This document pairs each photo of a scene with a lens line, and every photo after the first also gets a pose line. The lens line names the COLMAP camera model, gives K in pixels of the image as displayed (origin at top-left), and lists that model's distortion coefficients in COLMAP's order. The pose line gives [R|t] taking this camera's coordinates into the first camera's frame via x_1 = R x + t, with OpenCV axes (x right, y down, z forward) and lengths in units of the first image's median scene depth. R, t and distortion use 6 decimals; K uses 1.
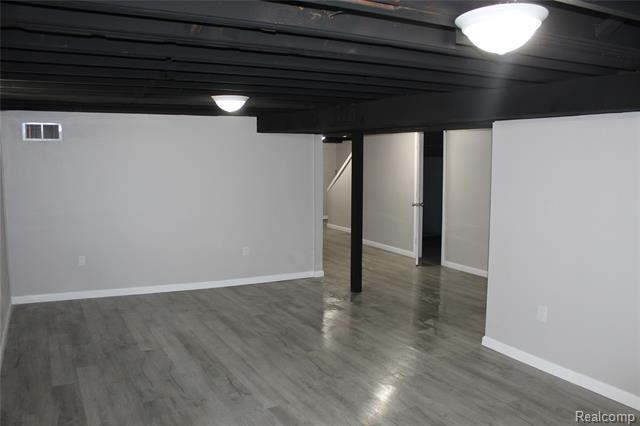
lens RADIAL K [[539.0, 0, 320.1], [0, 539.0, 213.2], [0, 0, 1]] dist [-0.136394, 0.103833]
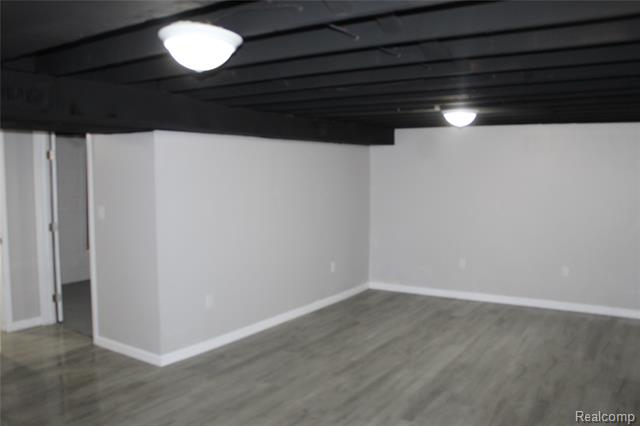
lens RADIAL K [[539.0, 0, 320.0], [0, 539.0, 212.8], [0, 0, 1]] dist [-0.136394, 0.103833]
pose [[-0.478700, -0.072249, 0.875001, -0.754596], [0.088071, 0.987630, 0.129732, -0.142563], [-0.873550, 0.139165, -0.466415, 1.376003]]
